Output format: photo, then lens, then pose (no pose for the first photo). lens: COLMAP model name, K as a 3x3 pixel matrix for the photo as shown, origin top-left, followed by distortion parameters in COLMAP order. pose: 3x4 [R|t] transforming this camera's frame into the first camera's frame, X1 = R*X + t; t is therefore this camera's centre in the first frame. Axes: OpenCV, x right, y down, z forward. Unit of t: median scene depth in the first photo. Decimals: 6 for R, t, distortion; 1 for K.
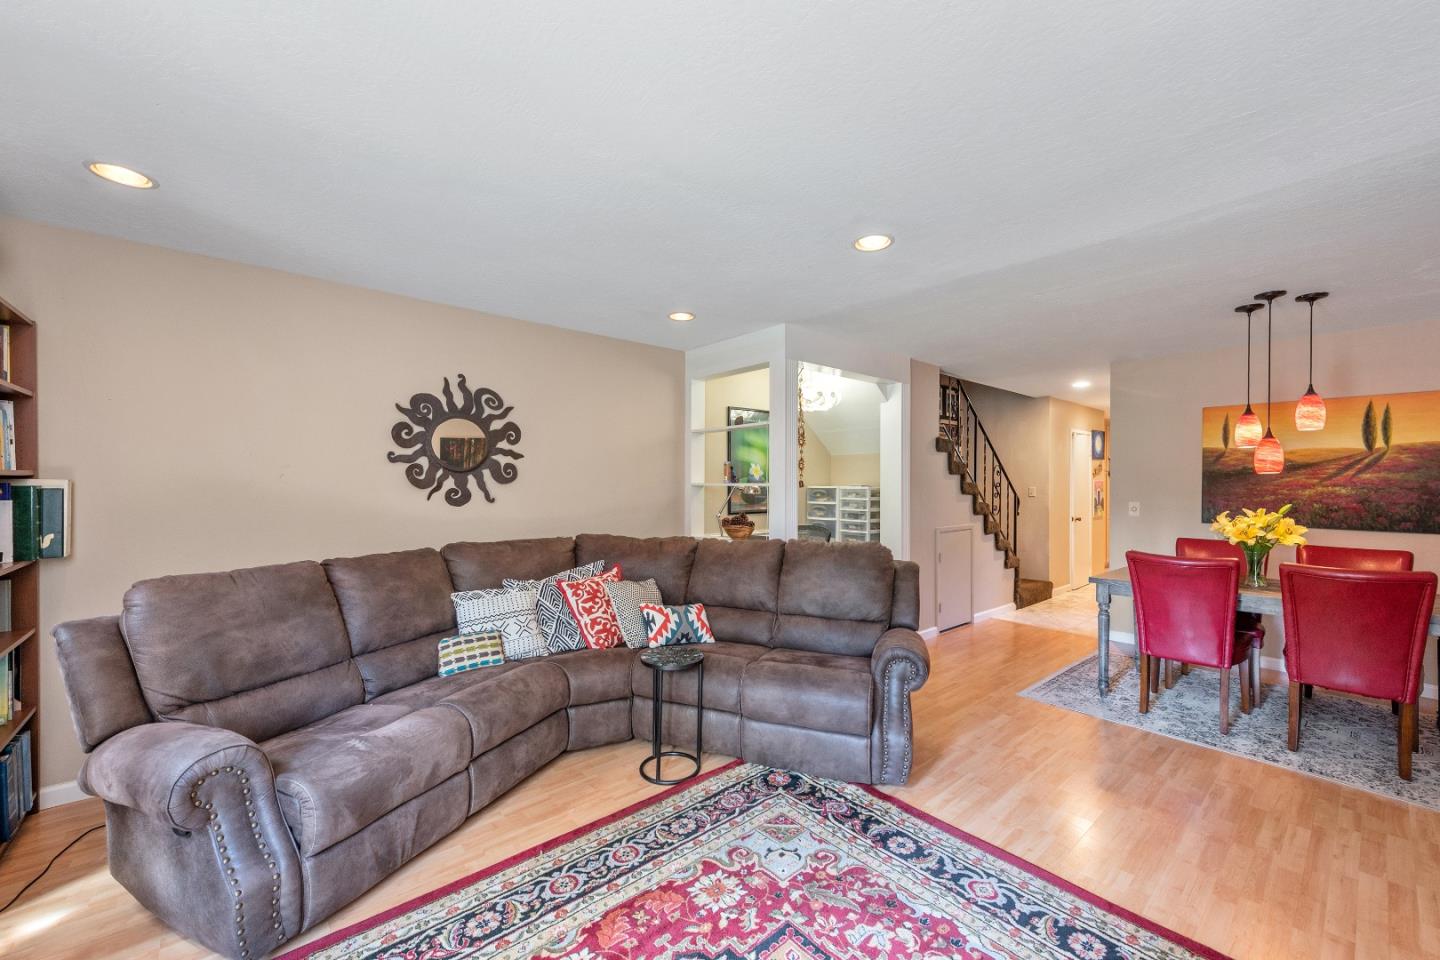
lens RADIAL K [[559.6, 0, 721.6], [0, 559.6, 487.7], [0, 0, 1]] dist [0.005888, -0.003743]
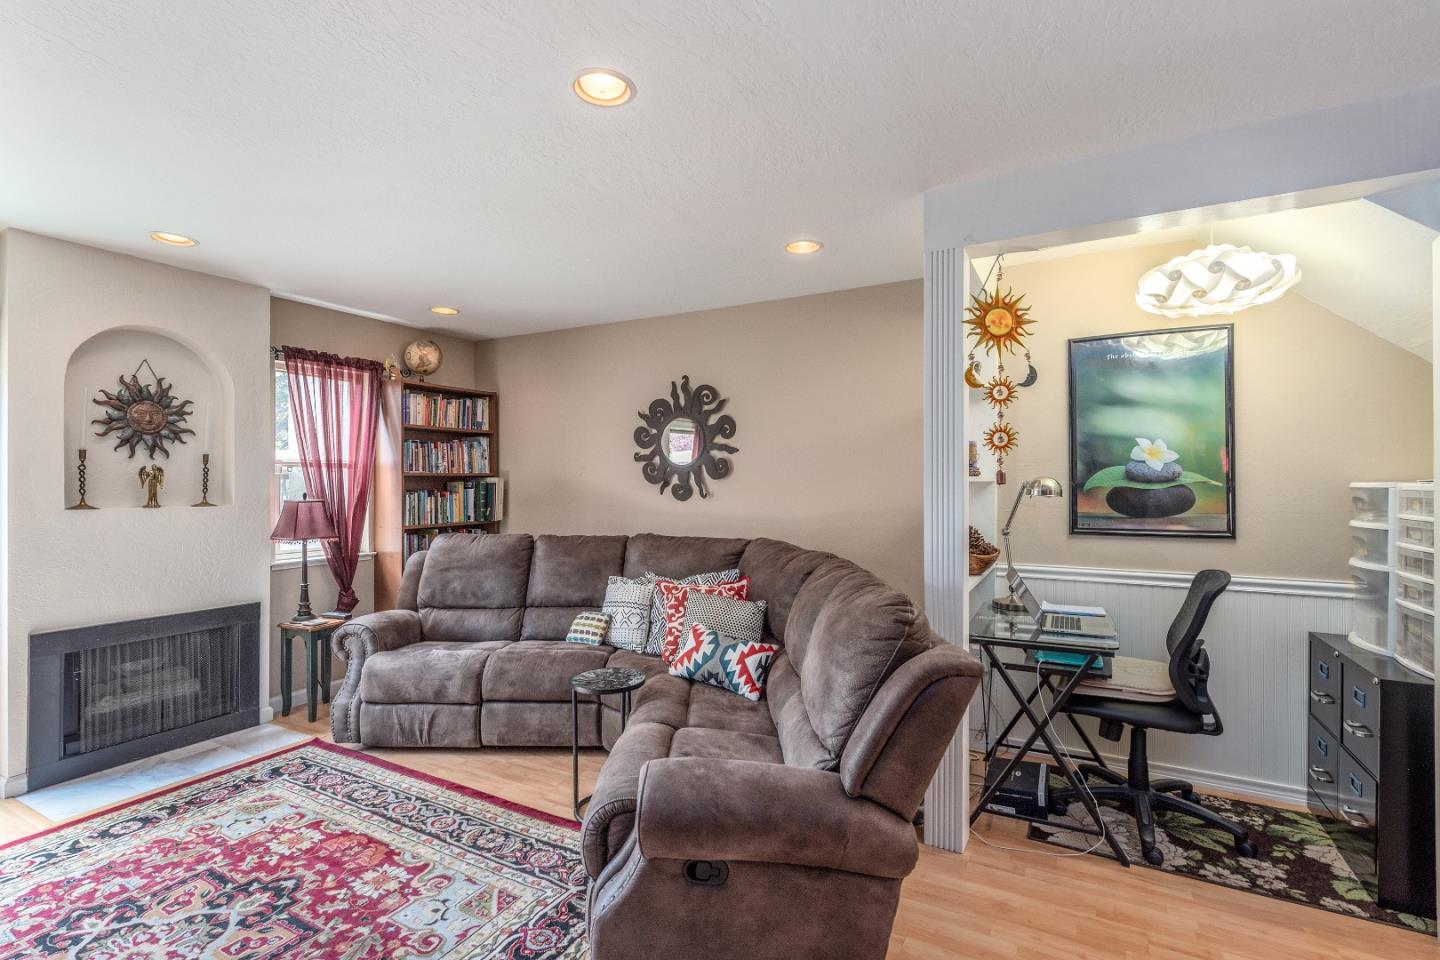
lens RADIAL K [[662.9, 0, 719.8], [0, 662.9, 478.0], [0, 0, 1]] dist [0.002288, -0.004673]
pose [[0.353085, -0.004502, -0.935580, 1.113622], [-0.004700, 0.999967, -0.006586, -0.003053], [0.935579, 0.006723, 0.353053, 0.957808]]
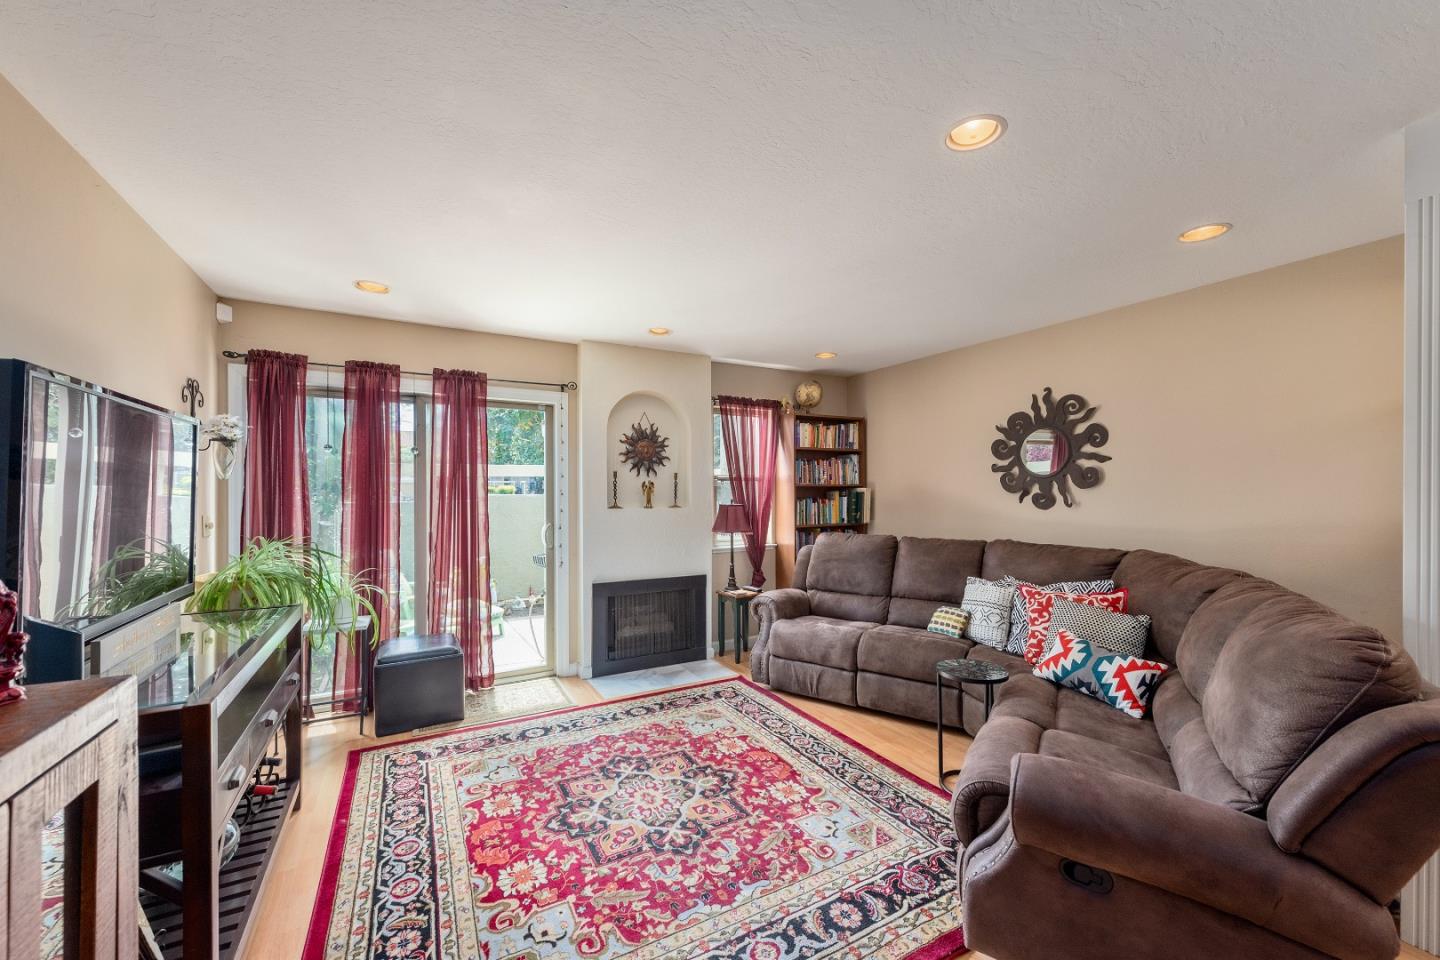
lens RADIAL K [[559.6, 0, 716.5], [0, 559.6, 493.5], [0, 0, 1]] dist [0.005888, -0.003743]
pose [[-0.209400, 0.005283, -0.977816, 1.120207], [-0.003308, 0.999976, 0.006111, -0.003734], [0.977825, 0.004514, -0.209377, 0.928445]]
